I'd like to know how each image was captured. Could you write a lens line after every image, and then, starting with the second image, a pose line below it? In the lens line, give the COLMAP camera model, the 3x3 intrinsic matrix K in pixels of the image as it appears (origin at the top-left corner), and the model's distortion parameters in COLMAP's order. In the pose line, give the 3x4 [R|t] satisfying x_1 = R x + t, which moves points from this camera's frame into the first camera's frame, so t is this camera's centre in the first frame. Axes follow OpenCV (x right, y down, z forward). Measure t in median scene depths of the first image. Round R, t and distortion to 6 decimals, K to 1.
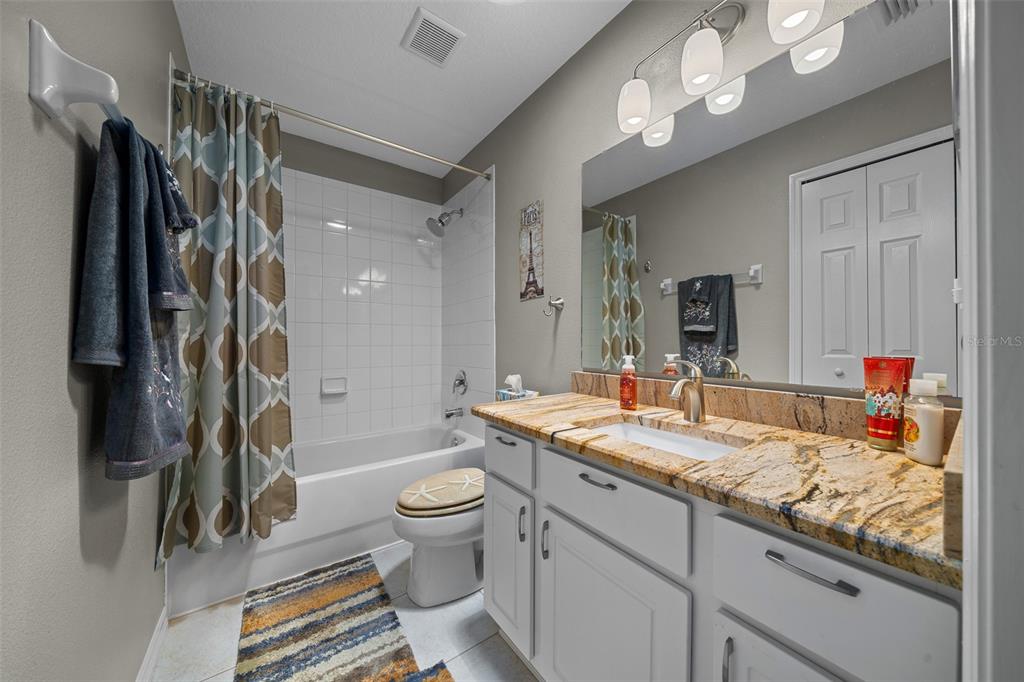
lens RADIAL K [[355.0, 0, 505.7], [0, 355.0, 341.1], [0, 0, 1]] dist [-0.006428, 0.000259]
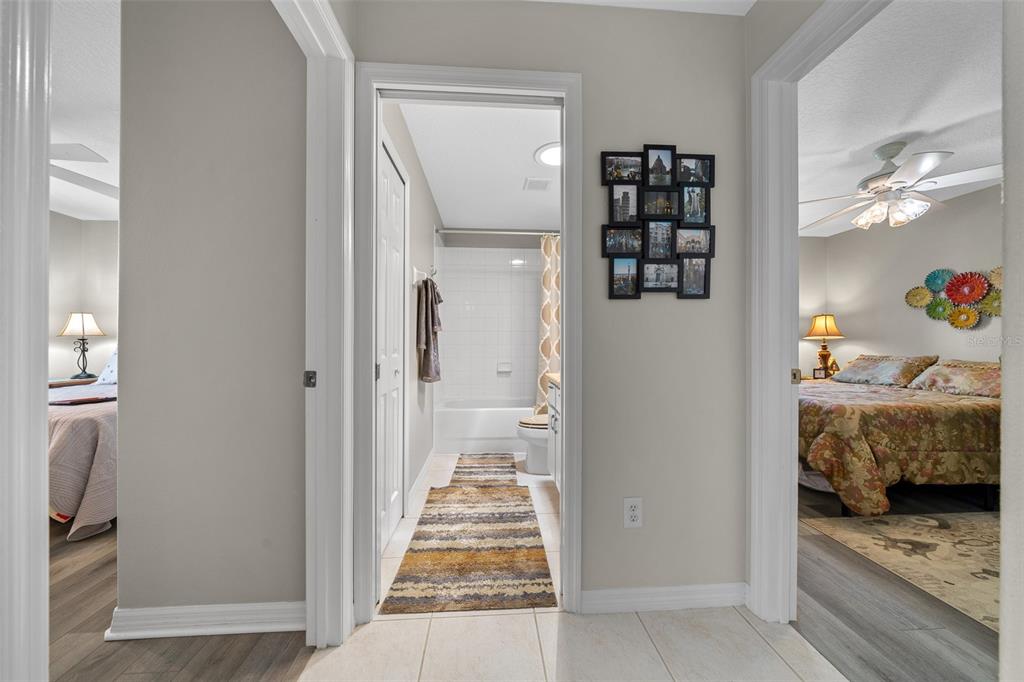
lens RADIAL K [[355.0, 0, 505.5], [0, 355.0, 342.2], [0, 0, 1]] dist [-0.006428, 0.000259]
pose [[0.854325, 0.000575, -0.519739, 0.805045], [0.001409, 0.999993, 0.003423, -0.005232], [0.519738, -0.003656, 0.854318, -0.913625]]
